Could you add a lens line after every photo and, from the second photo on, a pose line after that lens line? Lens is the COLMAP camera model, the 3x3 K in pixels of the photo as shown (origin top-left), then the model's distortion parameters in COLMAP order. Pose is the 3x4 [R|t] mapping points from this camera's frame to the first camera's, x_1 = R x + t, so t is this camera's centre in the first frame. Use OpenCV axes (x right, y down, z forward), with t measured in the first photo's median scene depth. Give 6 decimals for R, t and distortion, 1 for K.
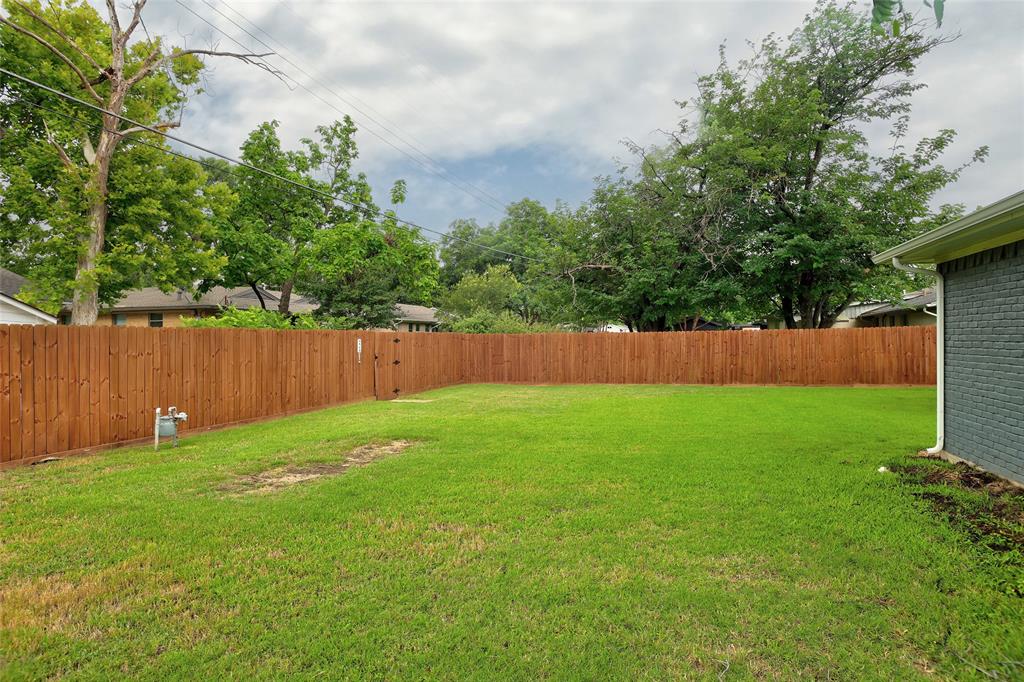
lens RADIAL K [[590.7, 0, 515.6], [0, 590.7, 336.7], [0, 0, 1]] dist [-0.003160, 0.000171]
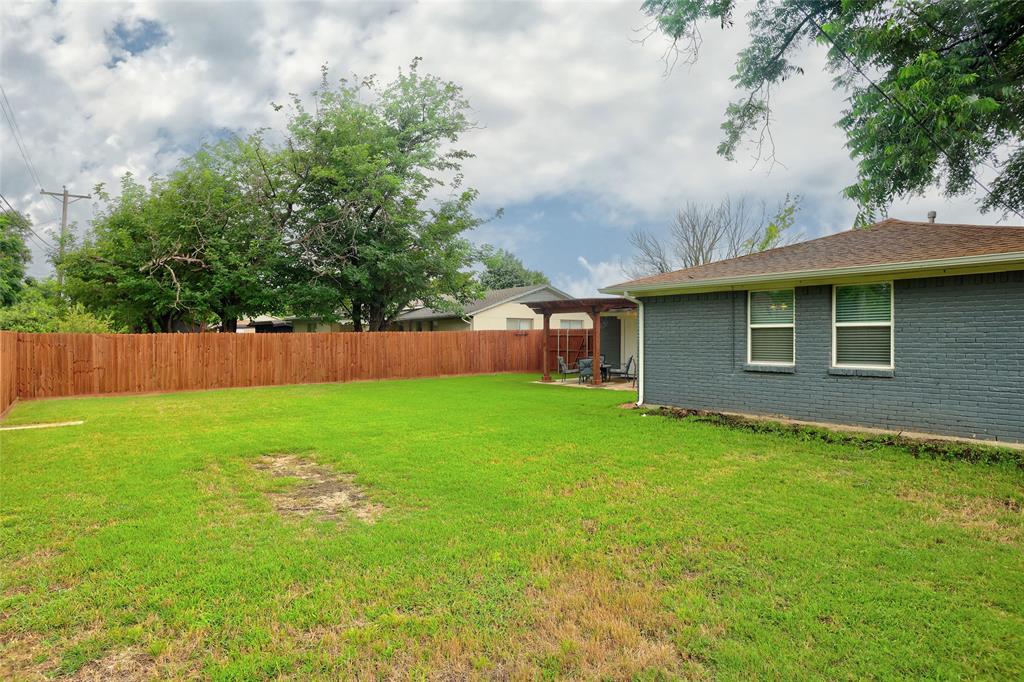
lens RADIAL K [[590.7, 0, 515.6], [0, 590.7, 344.0], [0, 0, 1]] dist [-0.003160, 0.000171]
pose [[0.625739, -0.005621, 0.780012, -0.305461], [-0.004312, 0.999934, 0.010665, -0.002356], [-0.780021, -0.010037, 0.625673, 0.056225]]
